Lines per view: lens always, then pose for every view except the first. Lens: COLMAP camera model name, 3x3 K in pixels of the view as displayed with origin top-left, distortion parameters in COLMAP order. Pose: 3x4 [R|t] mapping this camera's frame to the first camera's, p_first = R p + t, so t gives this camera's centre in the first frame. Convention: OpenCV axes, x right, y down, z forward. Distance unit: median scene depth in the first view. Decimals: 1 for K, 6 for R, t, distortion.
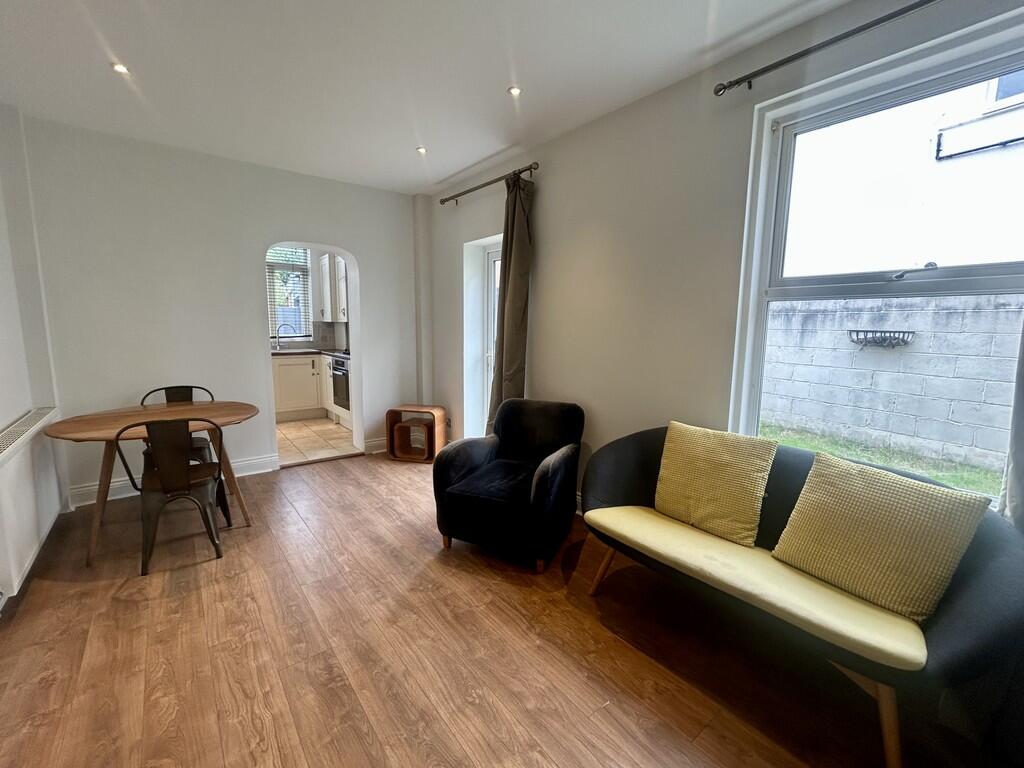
lens RADIAL K [[433.7, 0, 512.0], [0, 433.7, 384.0], [0, 0, 1]] dist [0.001363, 0.000449]
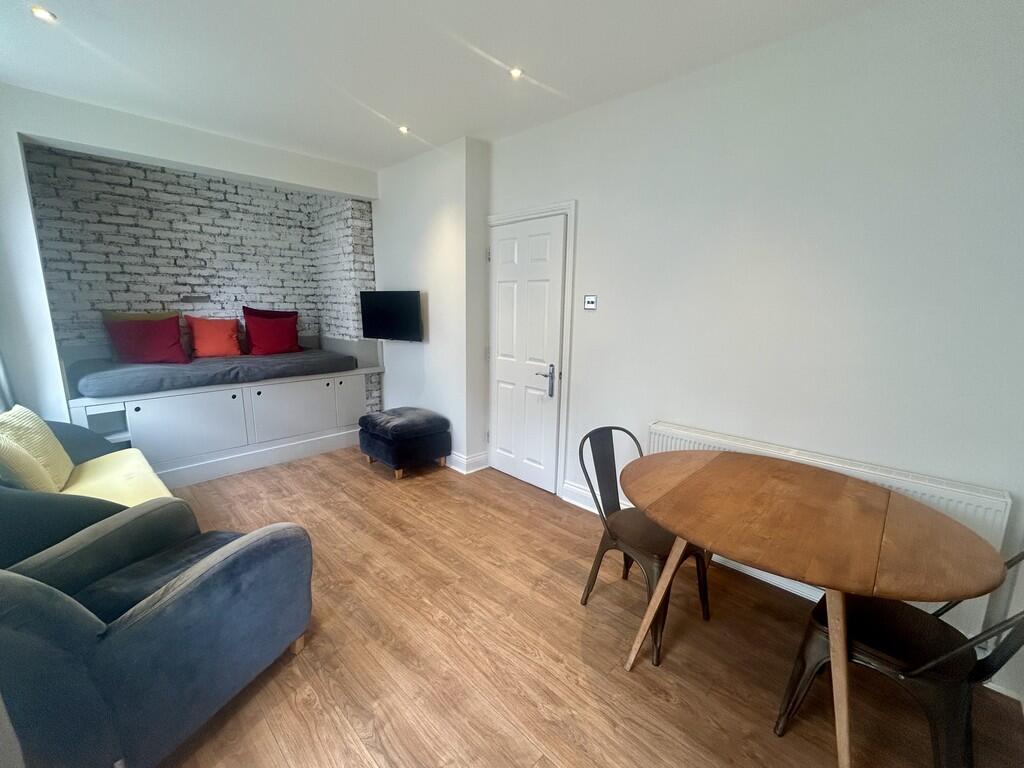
lens RADIAL K [[433.7, 0, 512.0], [0, 433.7, 384.0], [0, 0, 1]] dist [0.001363, 0.000449]
pose [[-0.991671, -0.002655, -0.128769, -0.551830], [-0.043288, 0.948500, 0.313805, -0.360767], [0.121305, 0.316766, -0.940715, 2.161452]]
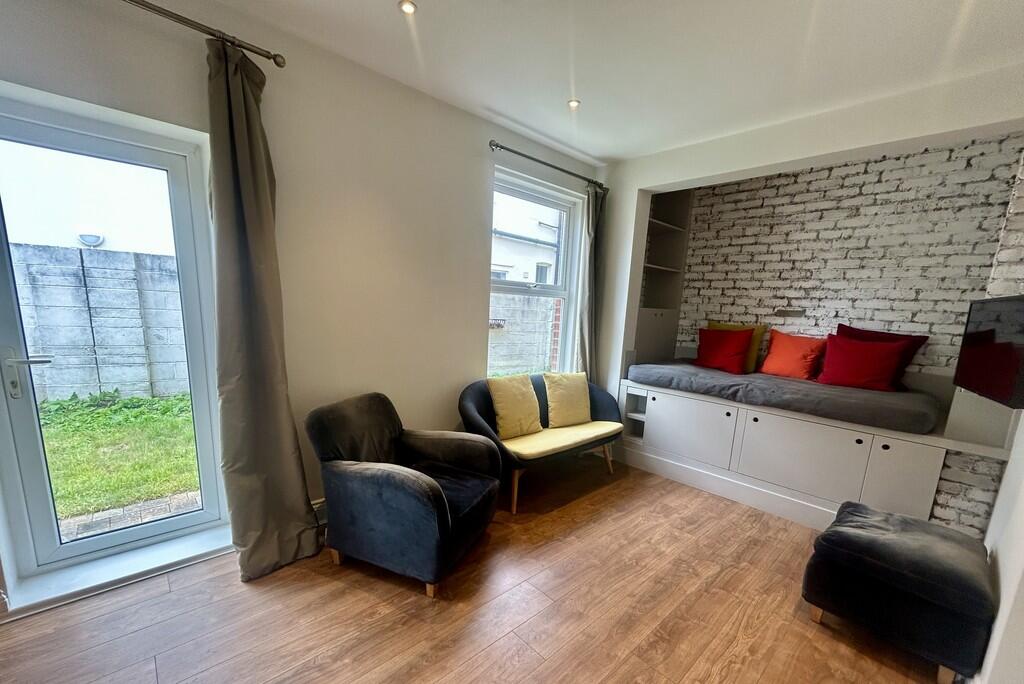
lens RADIAL K [[415.7, 0, 510.8], [0, 415.7, 384.1], [0, 0, 1]] dist [0.000166, 0.000155]
pose [[-0.076941, -0.206383, 0.975441, -1.140171], [0.083483, 0.973572, 0.212573, -0.209847], [-0.993534, 0.097788, -0.057678, 1.204407]]
